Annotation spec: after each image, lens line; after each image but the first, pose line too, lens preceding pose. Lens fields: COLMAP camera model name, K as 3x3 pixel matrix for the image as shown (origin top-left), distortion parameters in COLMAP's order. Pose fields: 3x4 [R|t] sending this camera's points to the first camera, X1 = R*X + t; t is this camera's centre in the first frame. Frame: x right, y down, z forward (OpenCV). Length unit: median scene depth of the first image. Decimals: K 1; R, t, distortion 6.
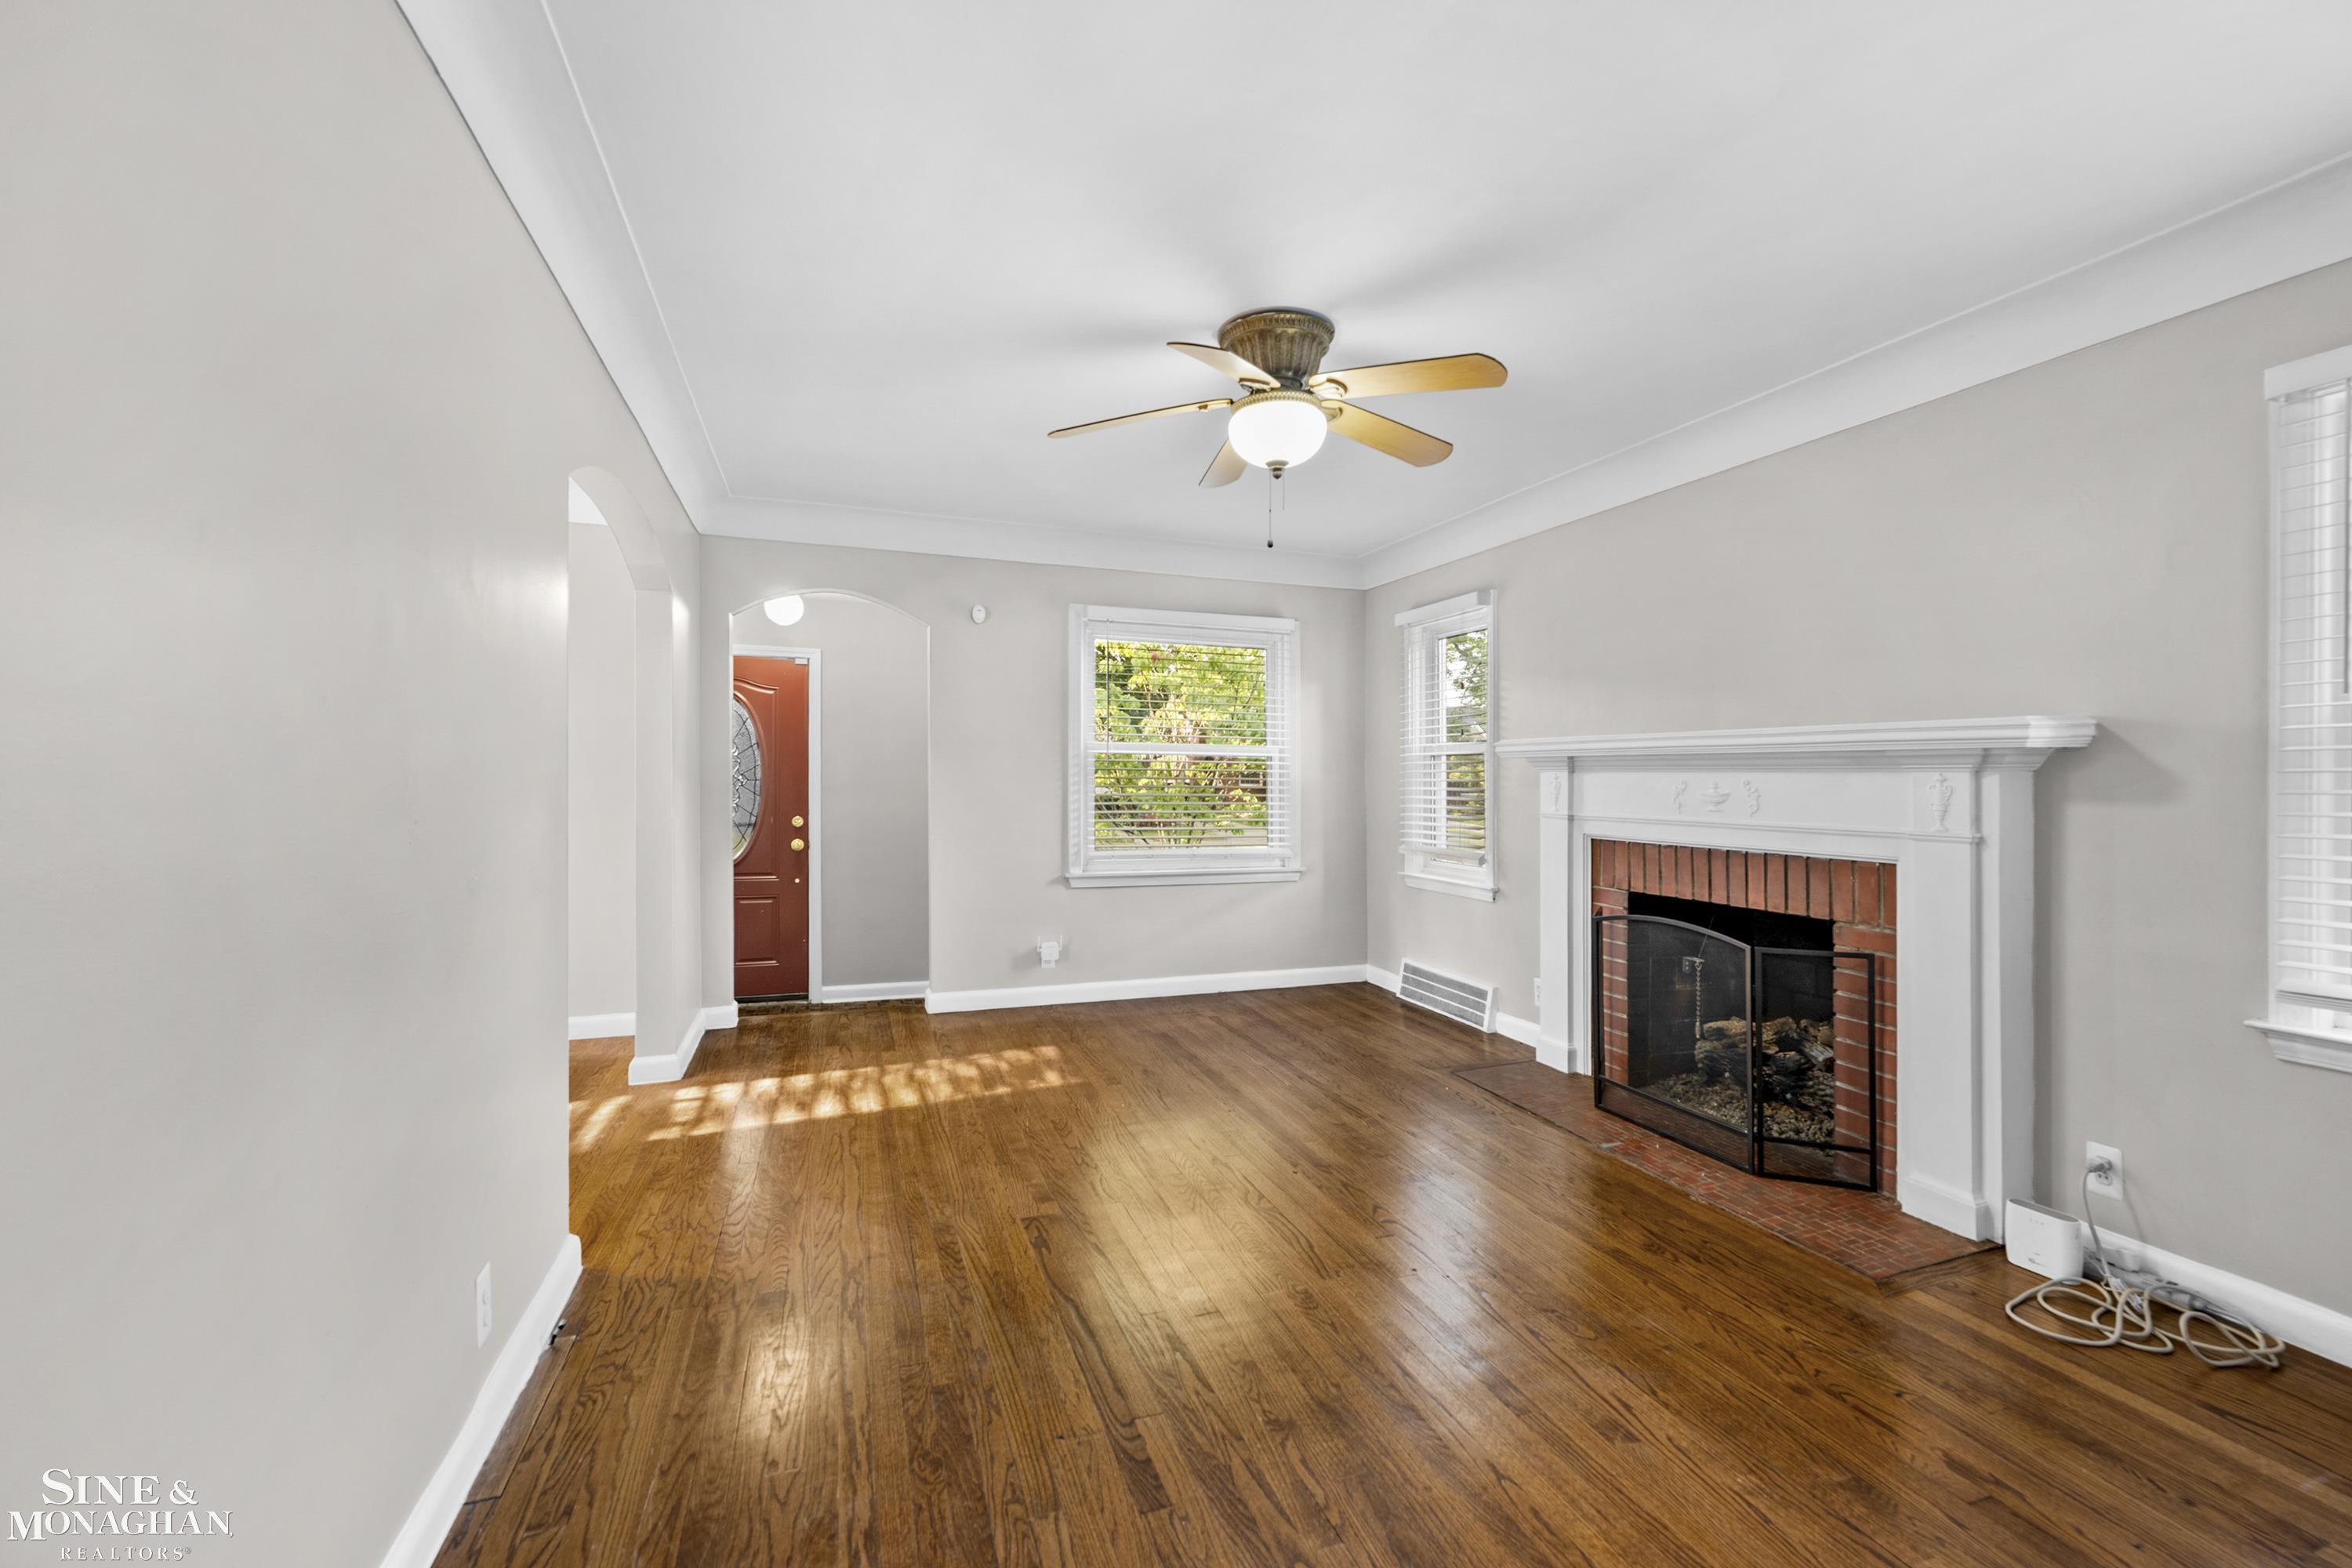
lens RADIAL K [[938.6, 0, 1175.9], [0, 938.6, 783.5], [0, 0, 1]] dist [0.001189, 0.000162]
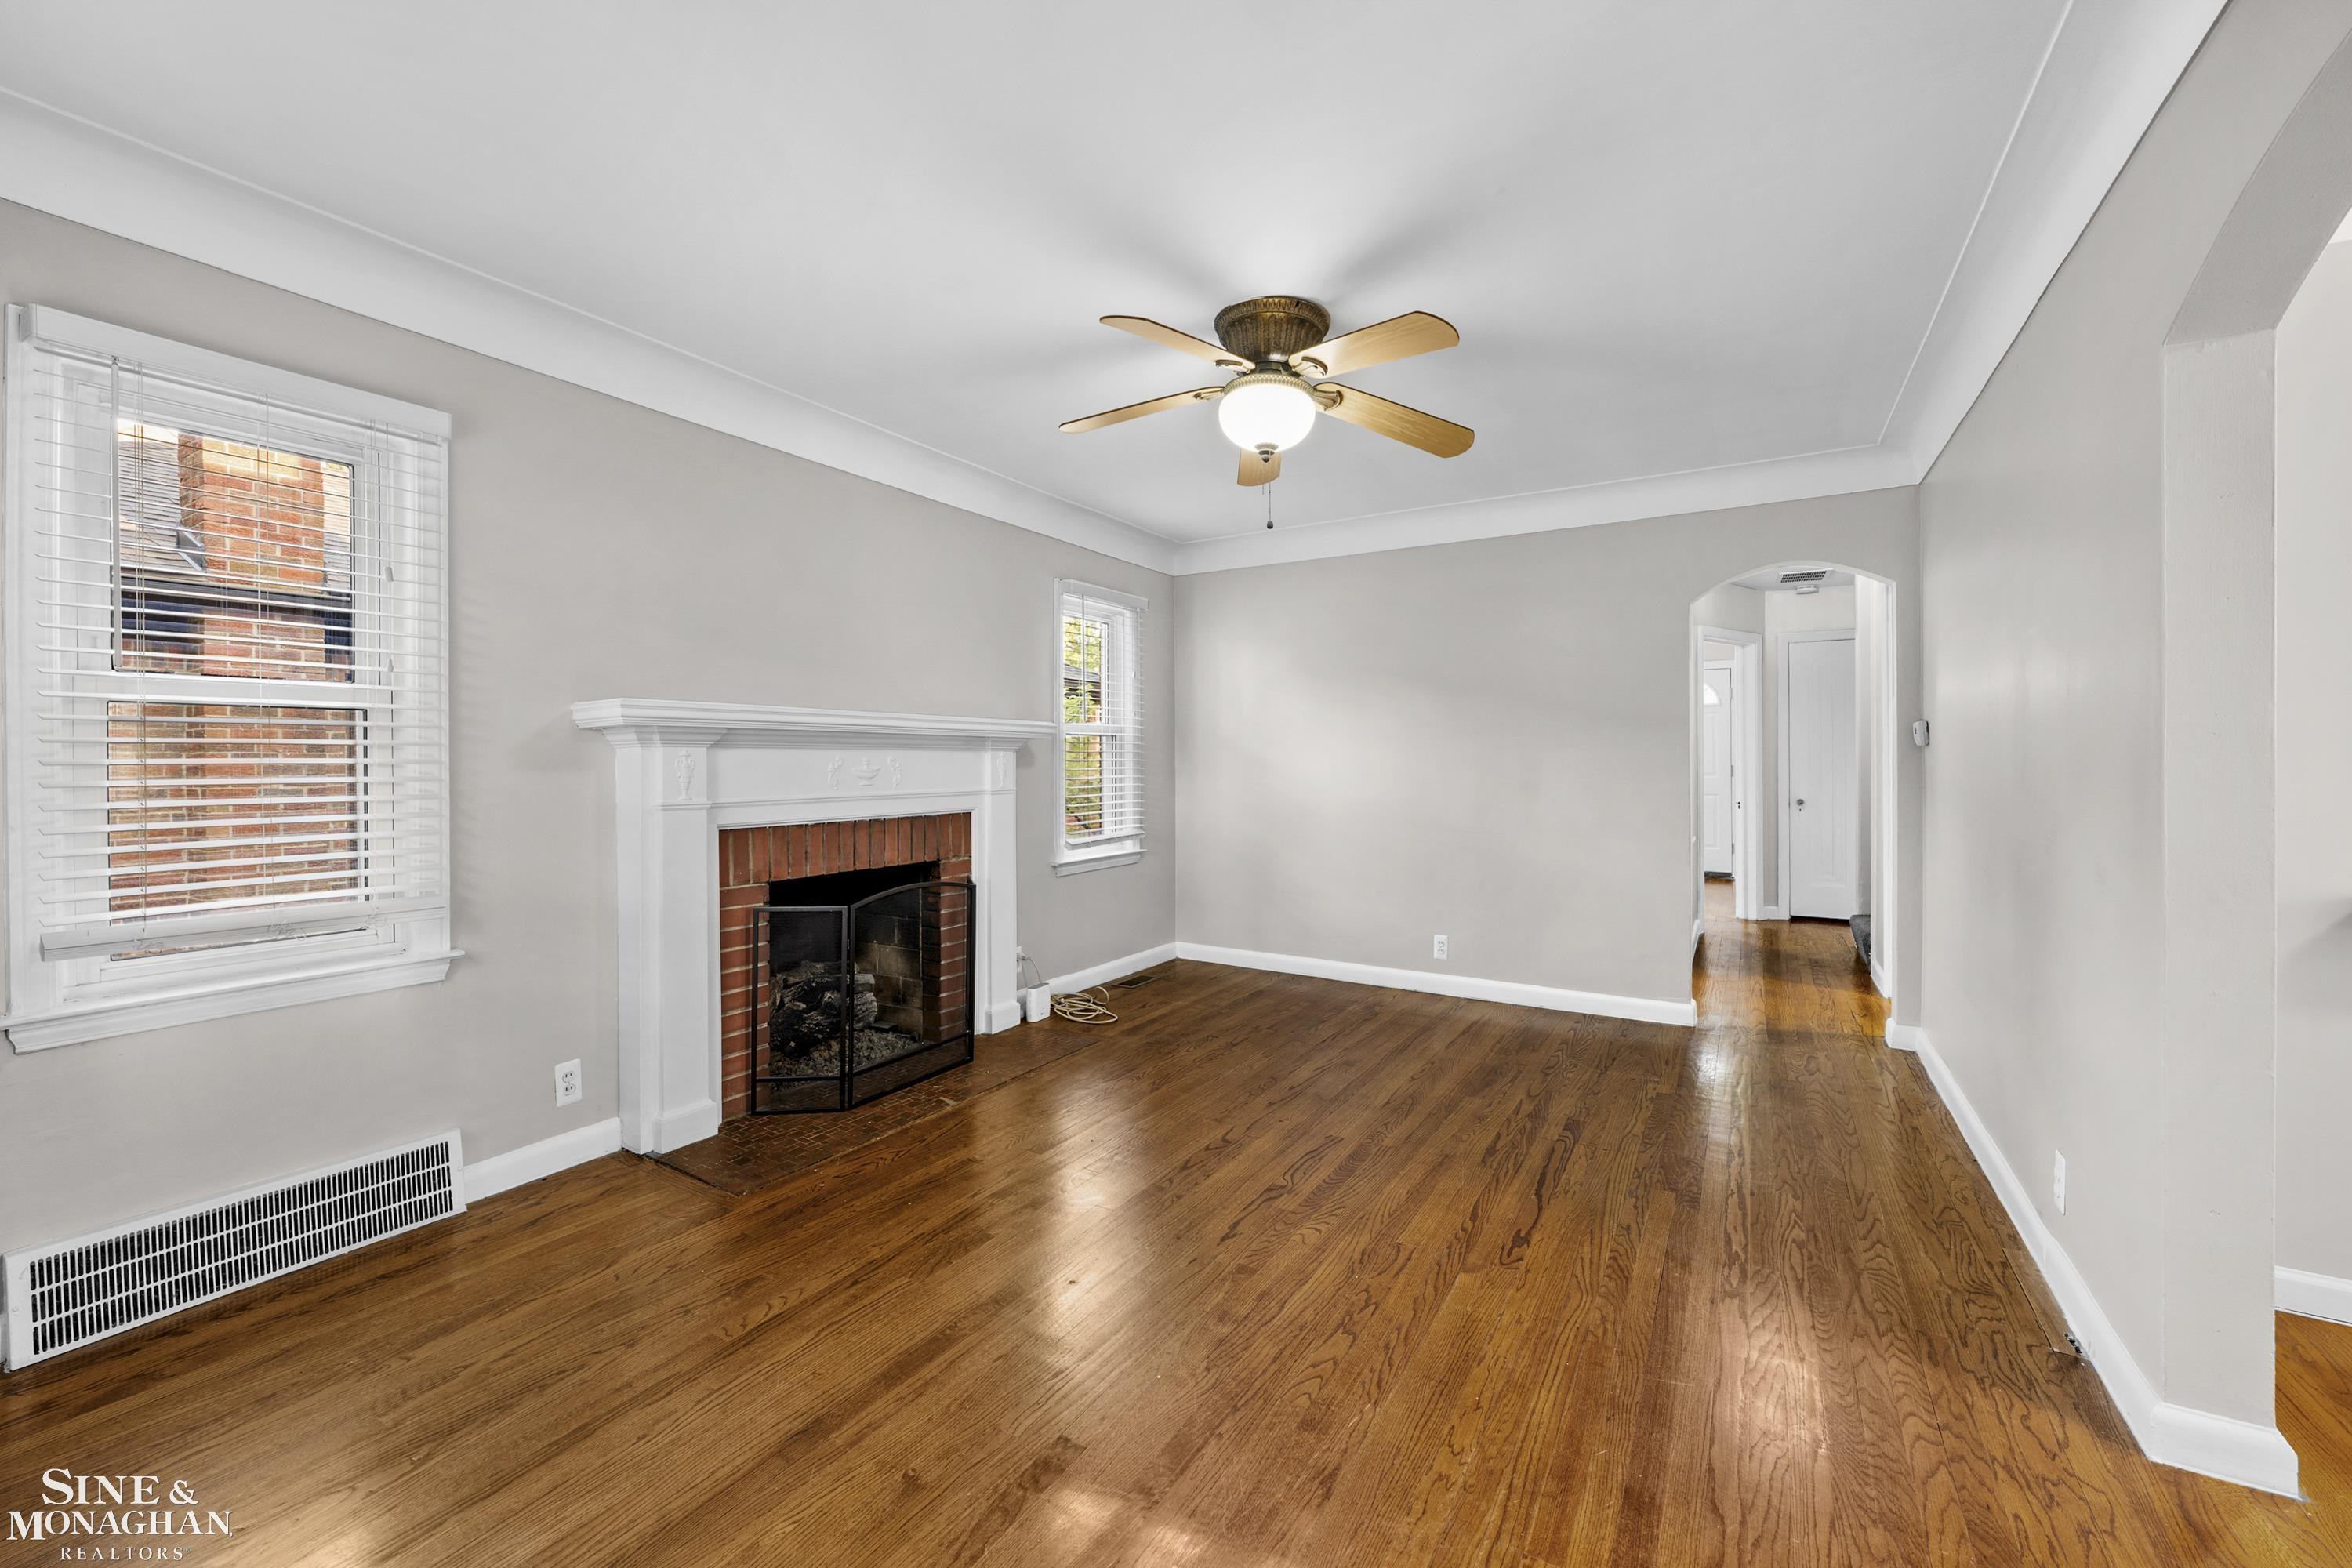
lens RADIAL K [[938.6, 0, 1167.3], [0, 938.6, 748.0], [0, 0, 1]] dist [0.001189, 0.000162]
pose [[-0.620305, -0.001706, 0.784359, -0.497463], [-0.001079, 0.999999, 0.001321, -0.015591], [-0.784360, -0.000026, -0.620306, 1.383685]]
